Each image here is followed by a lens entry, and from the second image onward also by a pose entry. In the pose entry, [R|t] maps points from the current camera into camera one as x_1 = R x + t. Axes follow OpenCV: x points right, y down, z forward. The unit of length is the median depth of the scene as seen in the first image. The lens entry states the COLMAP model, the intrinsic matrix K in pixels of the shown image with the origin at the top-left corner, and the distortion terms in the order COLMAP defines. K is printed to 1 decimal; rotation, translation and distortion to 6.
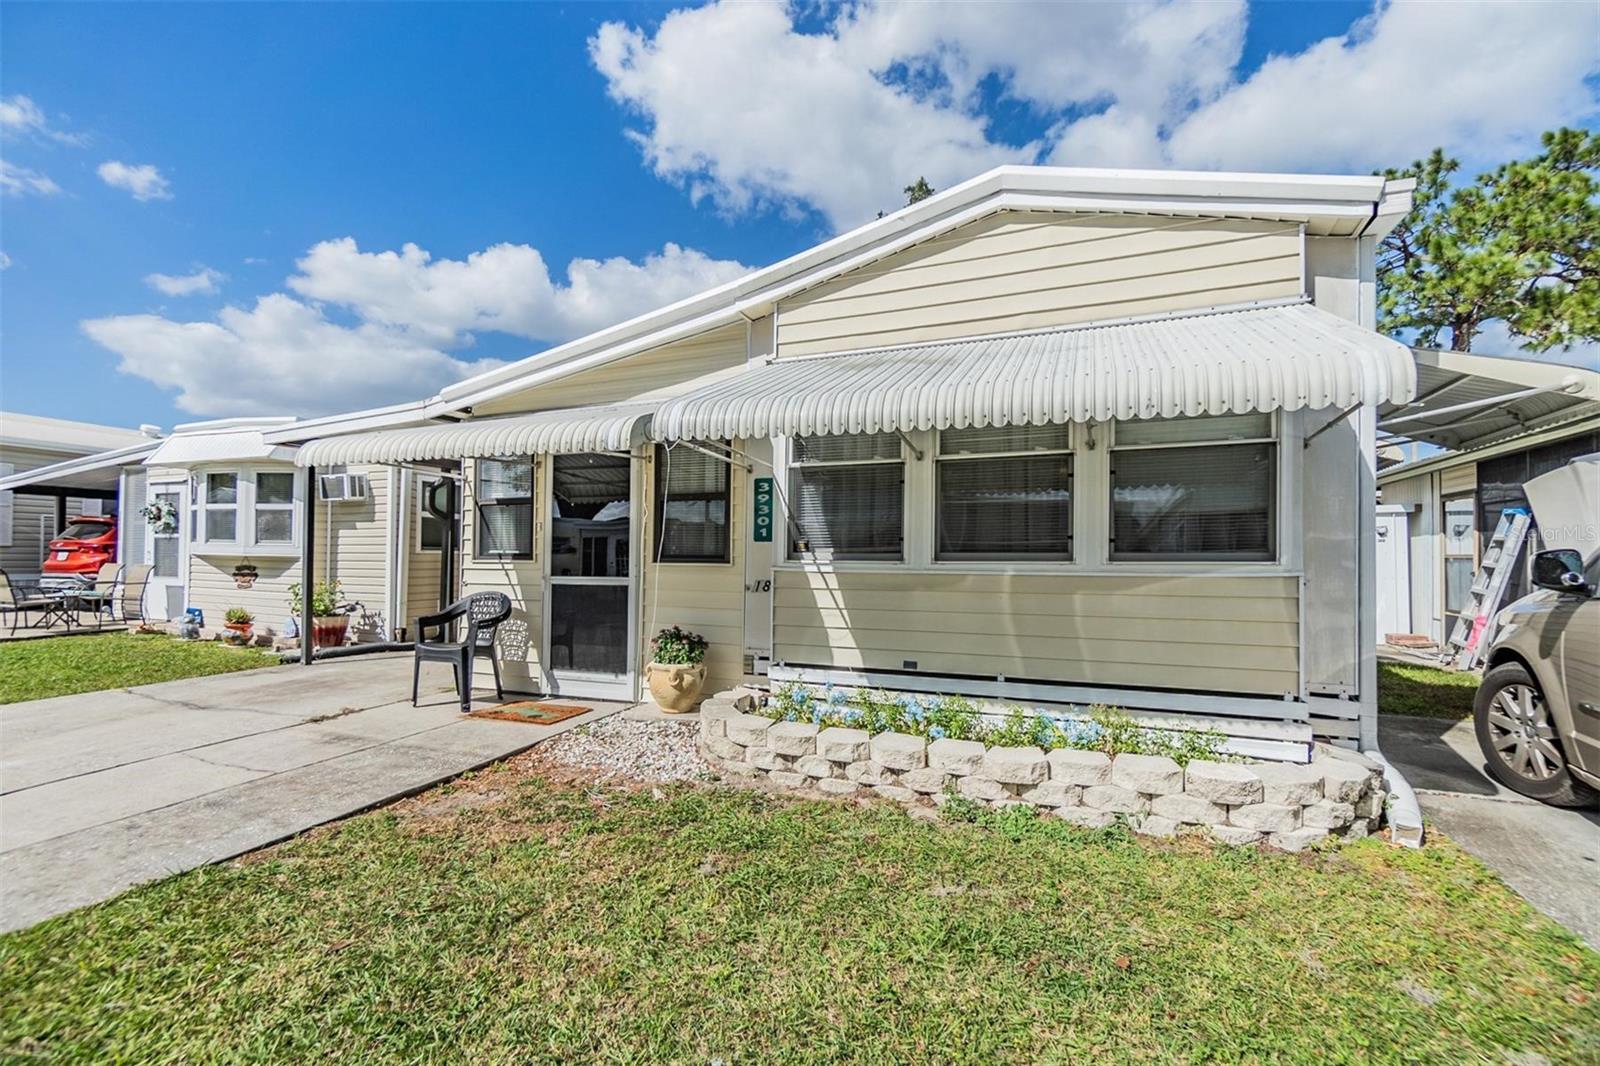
lens RADIAL K [[696.4, 0, 792.2], [0, 696.4, 523.5], [0, 0, 1]] dist [-0.003329, -0.000235]
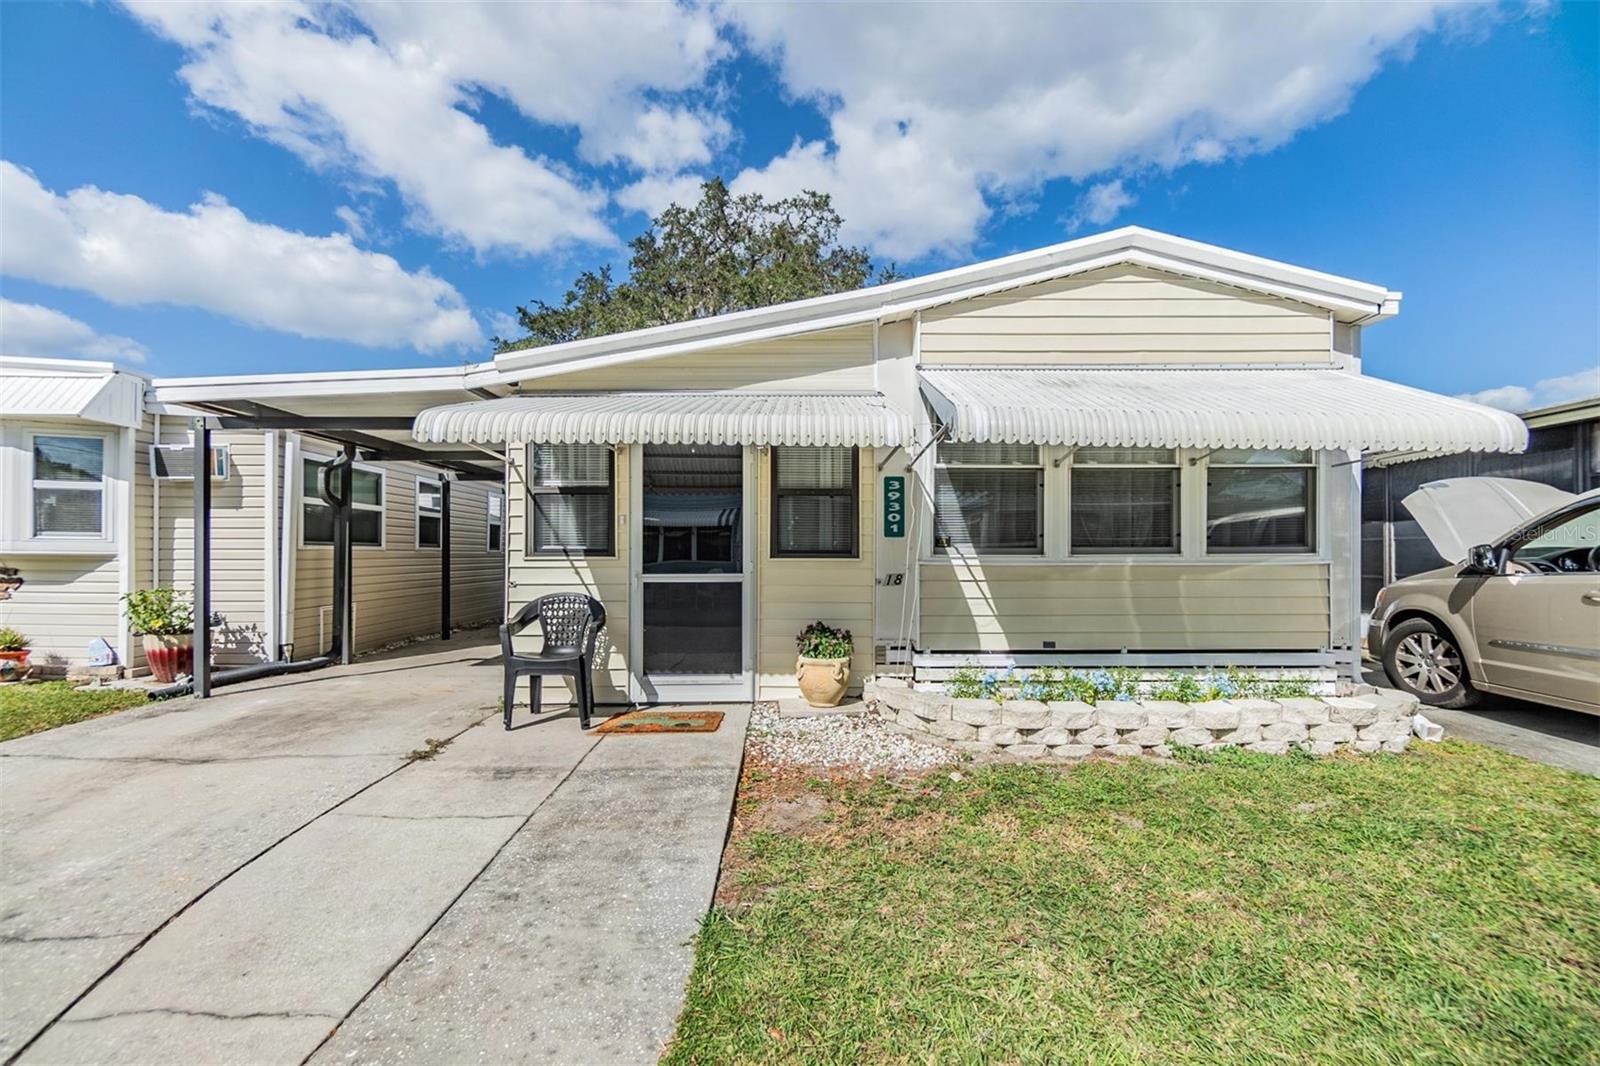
lens RADIAL K [[694.4, 0, 797.8], [0, 694.4, 529.2], [0, 0, 1]] dist [-0.003563, -0.000091]
pose [[0.921954, 0.008174, 0.387212, -0.615337], [-0.014376, 0.999811, 0.013123, 0.002484], [-0.387032, -0.017665, 0.921897, 0.097508]]
